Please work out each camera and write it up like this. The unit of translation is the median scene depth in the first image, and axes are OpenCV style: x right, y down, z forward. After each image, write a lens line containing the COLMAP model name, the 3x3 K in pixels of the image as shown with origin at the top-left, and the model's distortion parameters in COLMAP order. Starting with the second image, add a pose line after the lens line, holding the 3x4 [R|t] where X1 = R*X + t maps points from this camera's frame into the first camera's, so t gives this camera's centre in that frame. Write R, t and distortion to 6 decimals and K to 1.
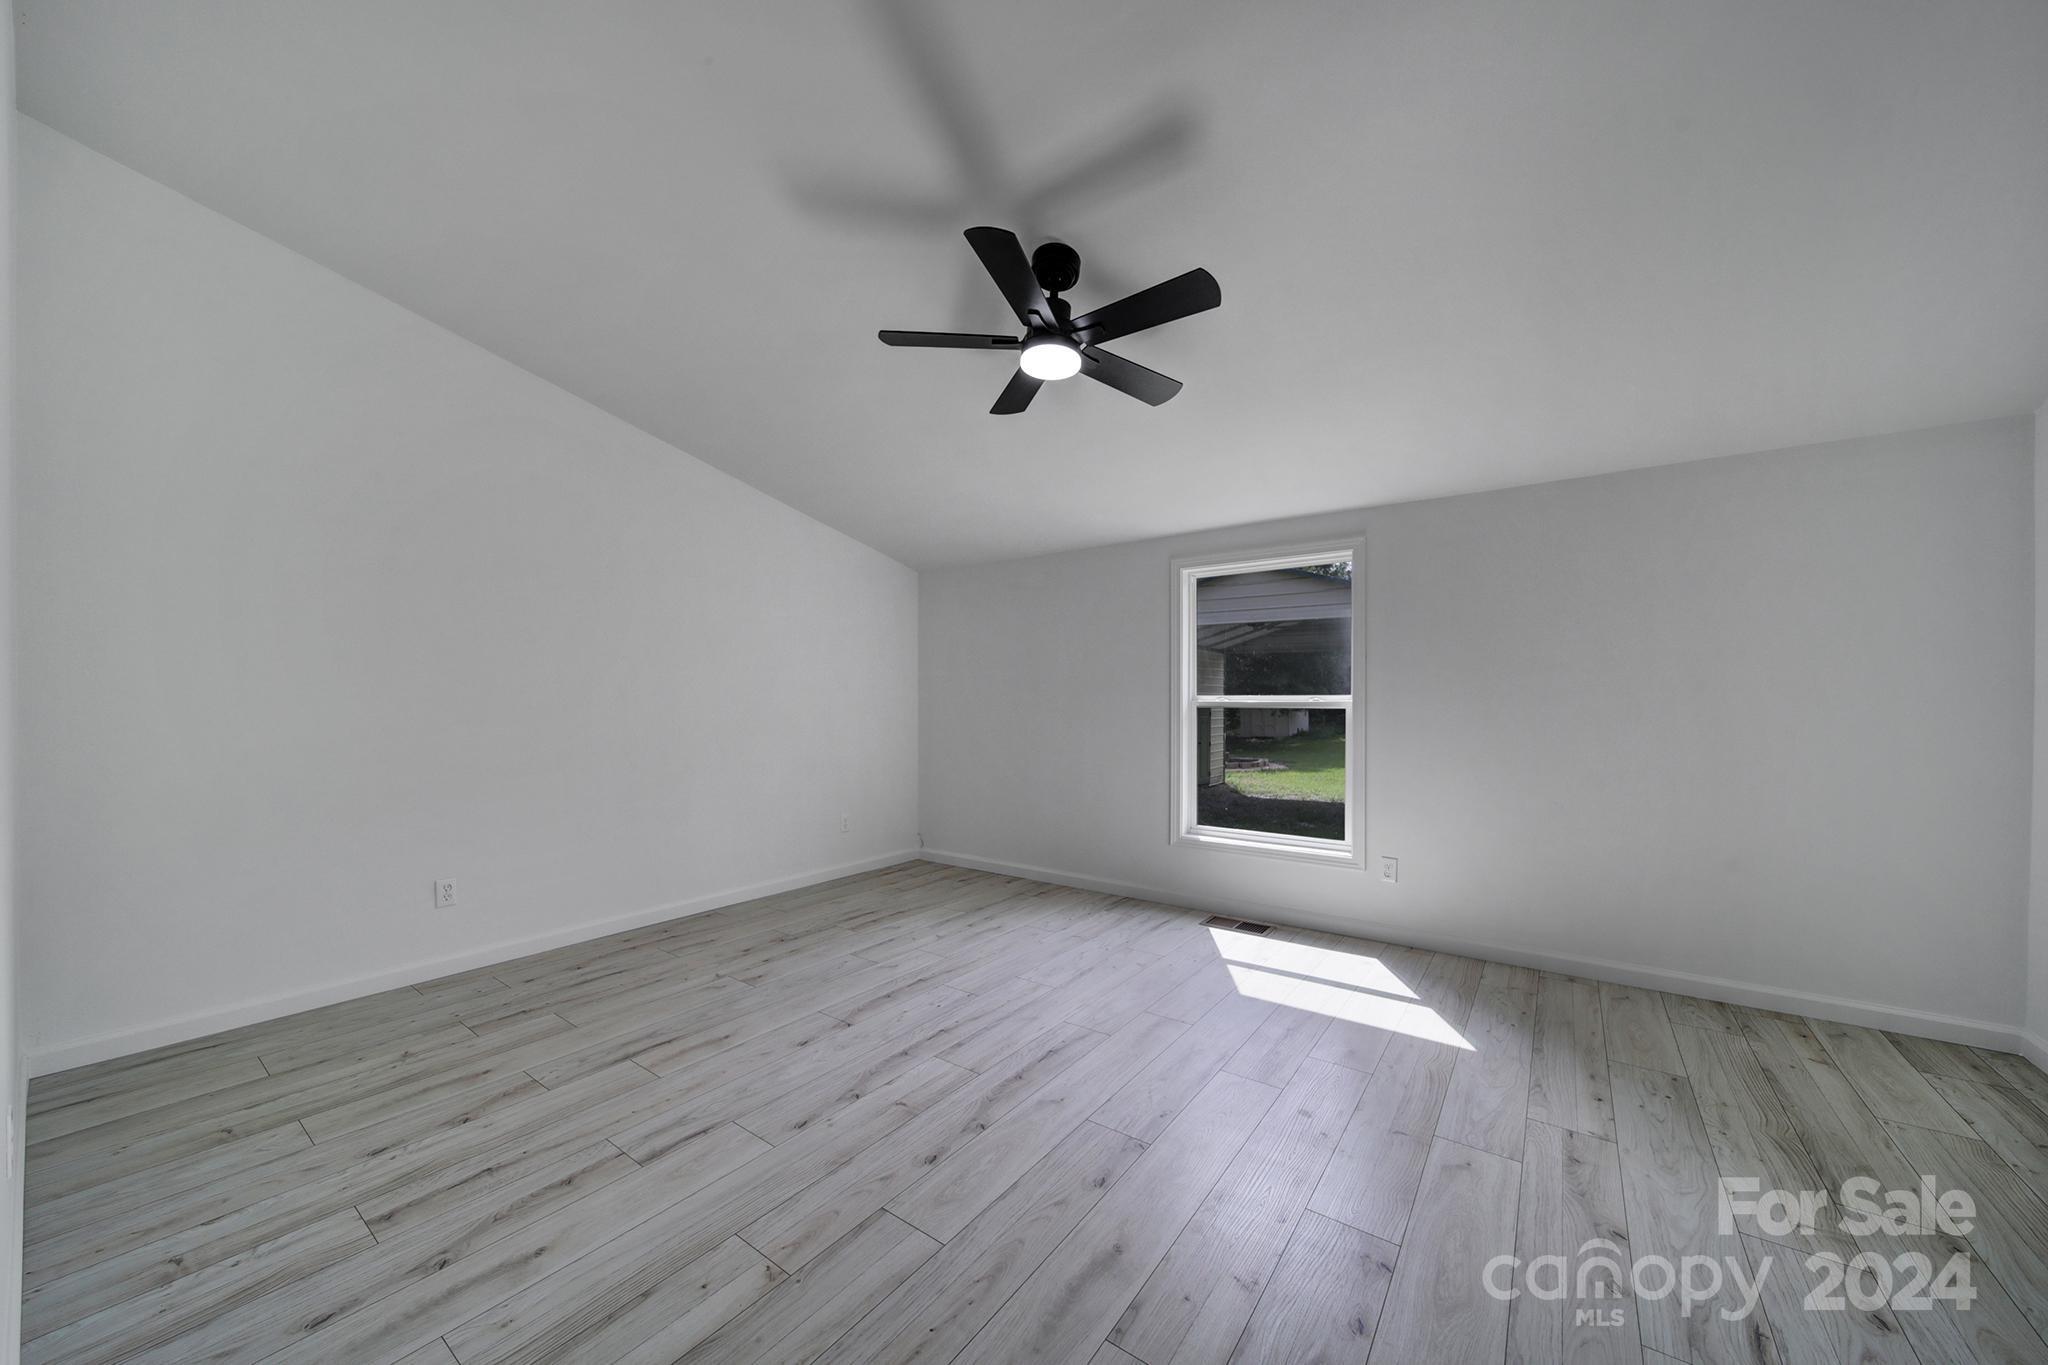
lens RADIAL K [[722.8, 0, 1015.1], [0, 722.8, 682.4], [0, 0, 1]] dist [-0.001497, -0.000309]
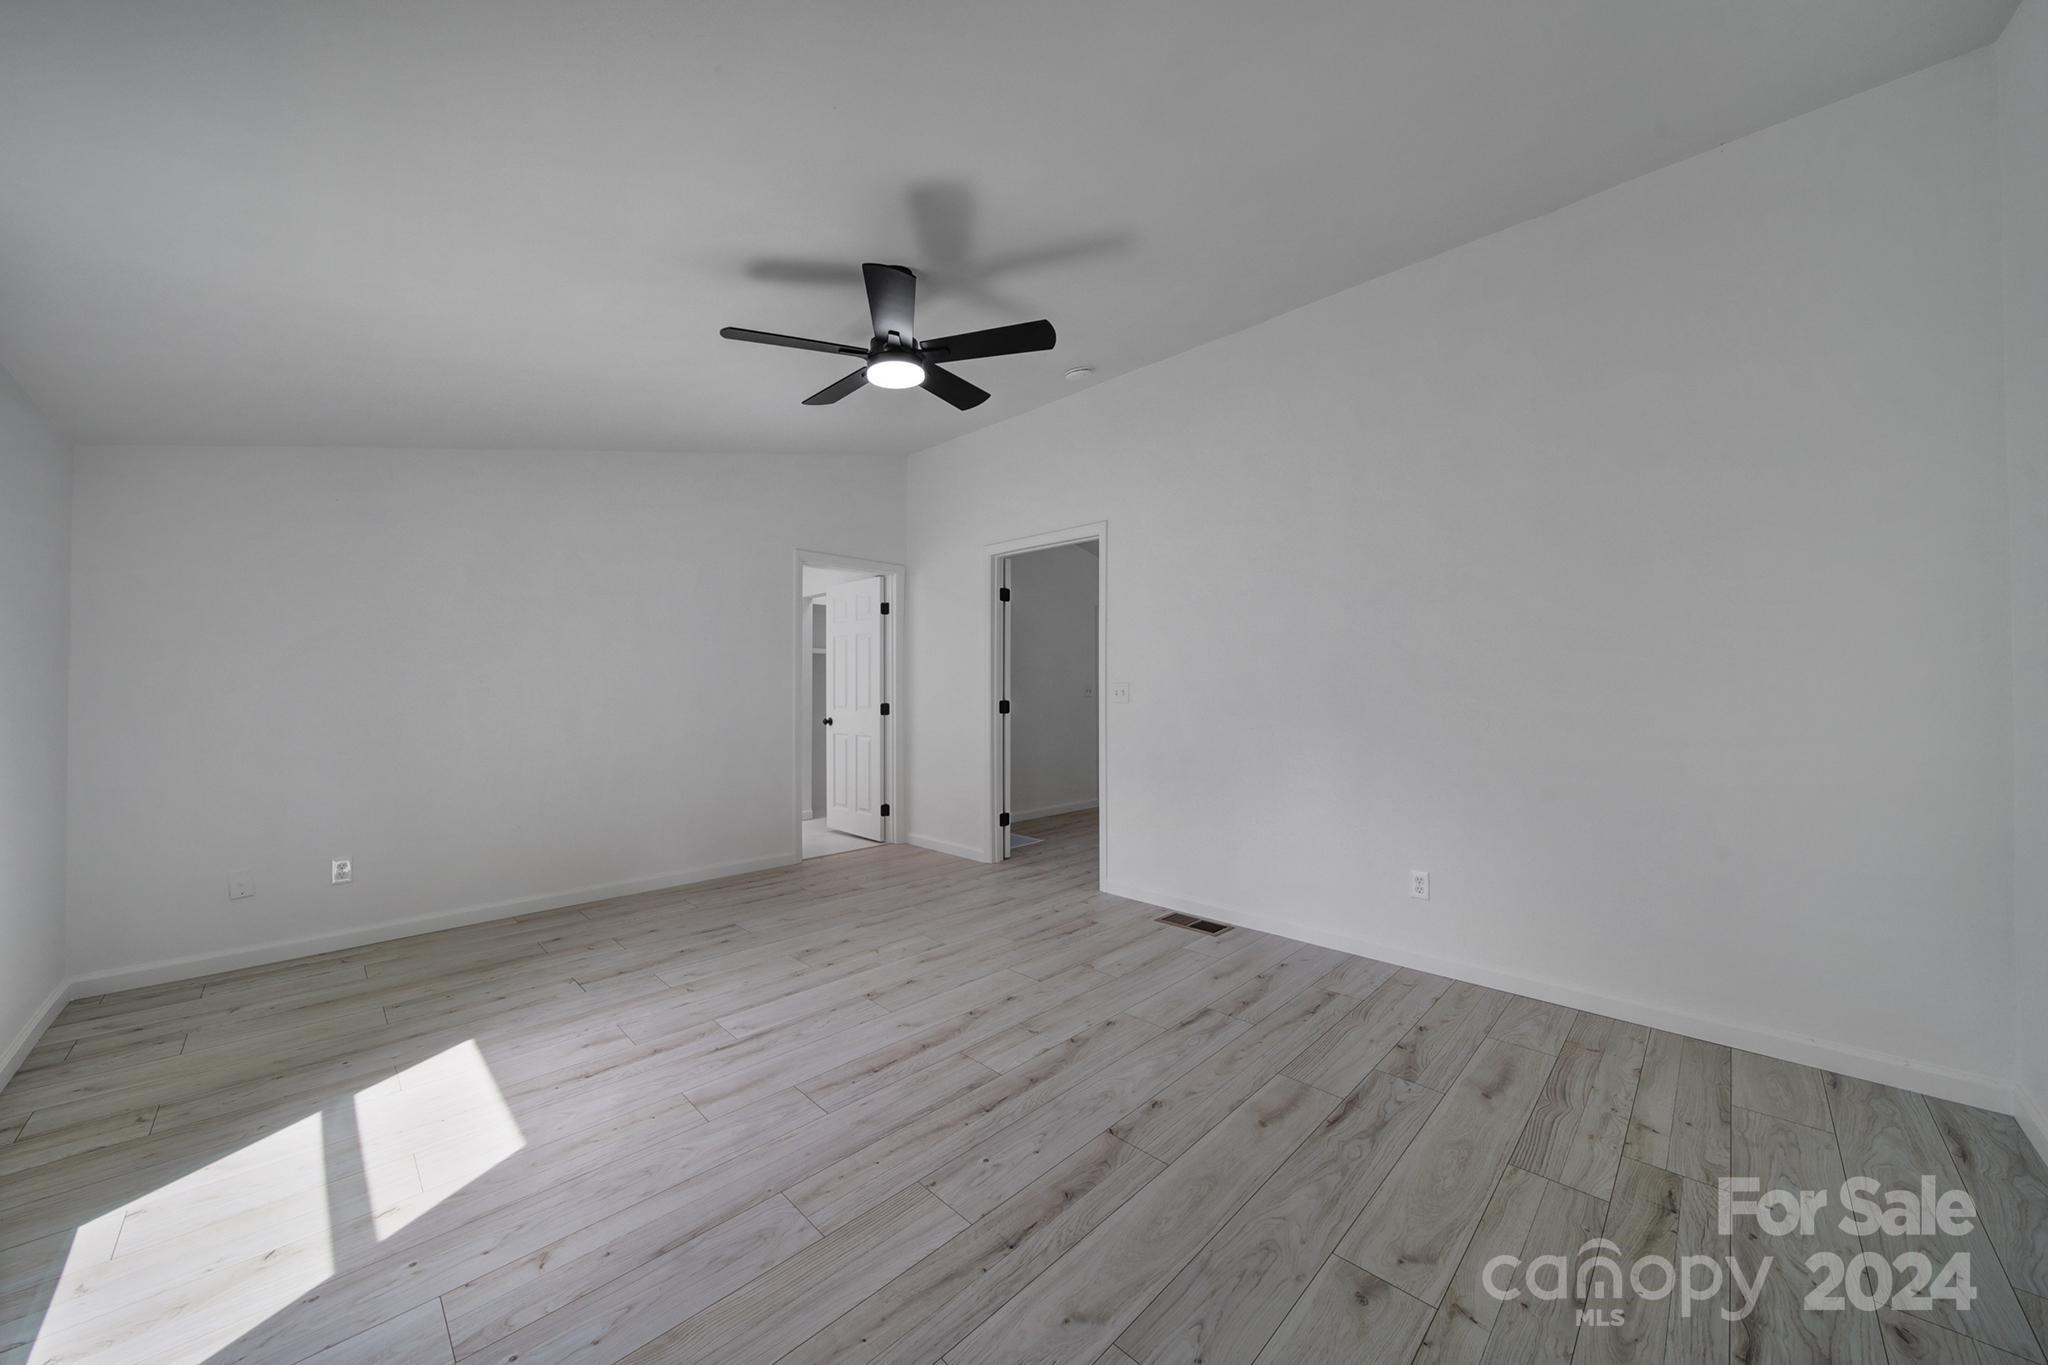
lens RADIAL K [[722.8, 0, 1015.1], [0, 722.8, 682.4], [0, 0, 1]] dist [-0.001497, -0.000309]
pose [[-0.989545, 0.003483, 0.144180, -0.280455], [-0.001469, 0.999413, -0.034222, 0.049359], [-0.144214, -0.034076, -0.988960, 2.048624]]
